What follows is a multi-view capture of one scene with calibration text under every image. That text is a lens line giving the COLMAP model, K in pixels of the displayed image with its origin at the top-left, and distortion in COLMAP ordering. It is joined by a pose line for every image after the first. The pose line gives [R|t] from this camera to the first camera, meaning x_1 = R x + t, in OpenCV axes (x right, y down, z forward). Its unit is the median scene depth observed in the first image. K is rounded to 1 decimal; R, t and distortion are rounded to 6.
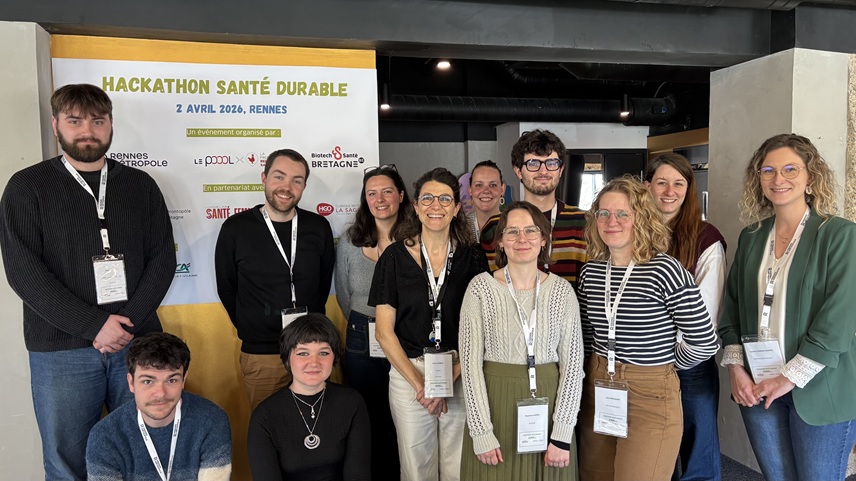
lens RADIAL K [[657.6, 0, 428.0], [0, 657.6, 240.5], [0, 0, 1]] dist [0.010752, 0.005976]
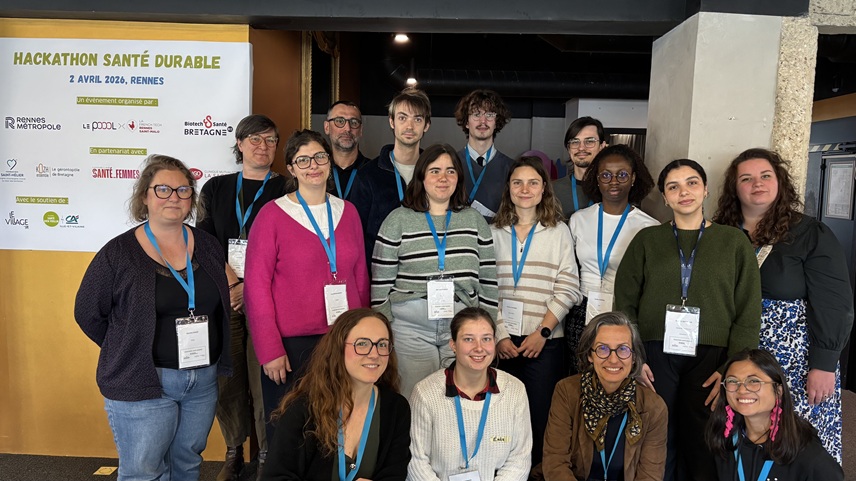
lens RADIAL K [[657.6, 0, 428.0], [0, 657.6, 240.5], [0, 0, 1]] dist [0.010752, 0.005976]
pose [[0.956668, 0.072021, -0.282132, 0.531757], [-0.062464, 0.997132, 0.042739, -0.008490], [0.284401, -0.023264, 0.958423, 0.068484]]
